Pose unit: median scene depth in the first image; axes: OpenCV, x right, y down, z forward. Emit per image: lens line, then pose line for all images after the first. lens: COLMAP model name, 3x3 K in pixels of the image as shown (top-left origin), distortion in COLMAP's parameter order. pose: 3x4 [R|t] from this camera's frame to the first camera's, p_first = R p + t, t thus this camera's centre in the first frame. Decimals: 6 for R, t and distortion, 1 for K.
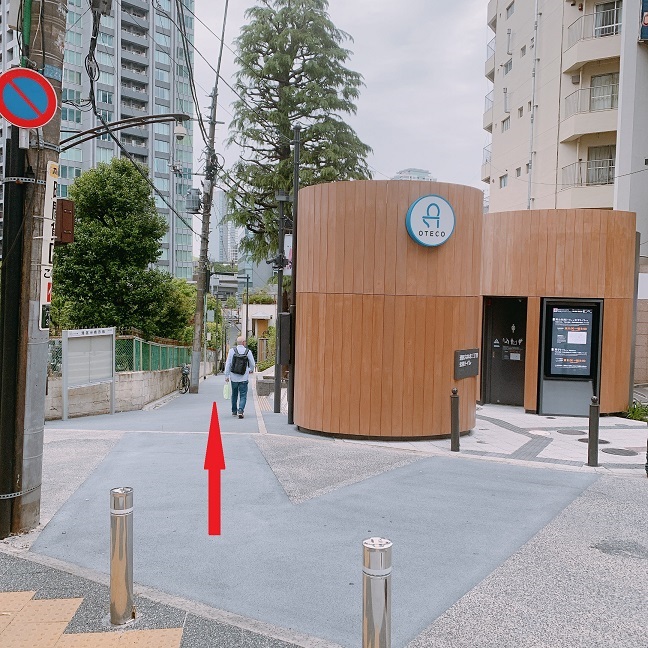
lens RADIAL K [[671.8, 0, 324.0], [0, 671.8, 324.0], [0, 0, 1]] dist [0.071574, -0.117572]
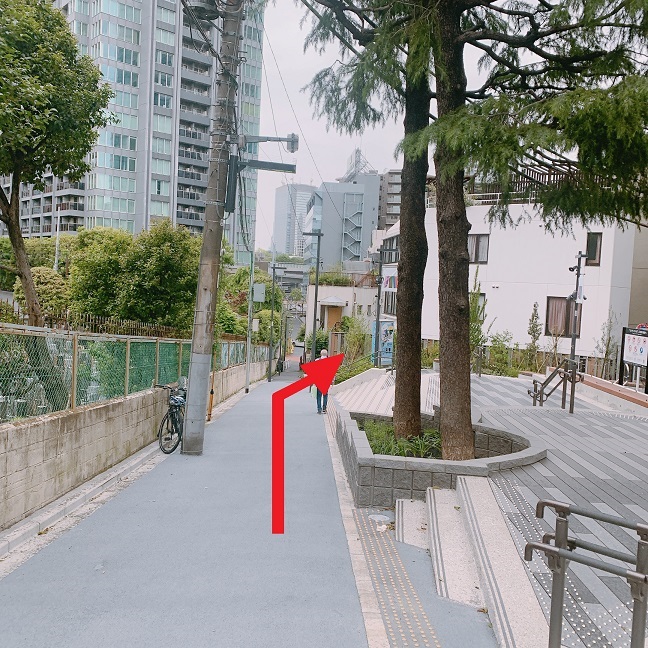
lens RADIAL K [[671.8, 0, 324.0], [0, 671.8, 324.0], [0, 0, 1]] dist [0.071574, -0.117572]
pose [[0.994974, 0.032316, -0.094777, -0.032879], [-0.031673, 0.999464, 0.008280, 0.007132], [0.094994, -0.005236, 0.995464, 0.260059]]
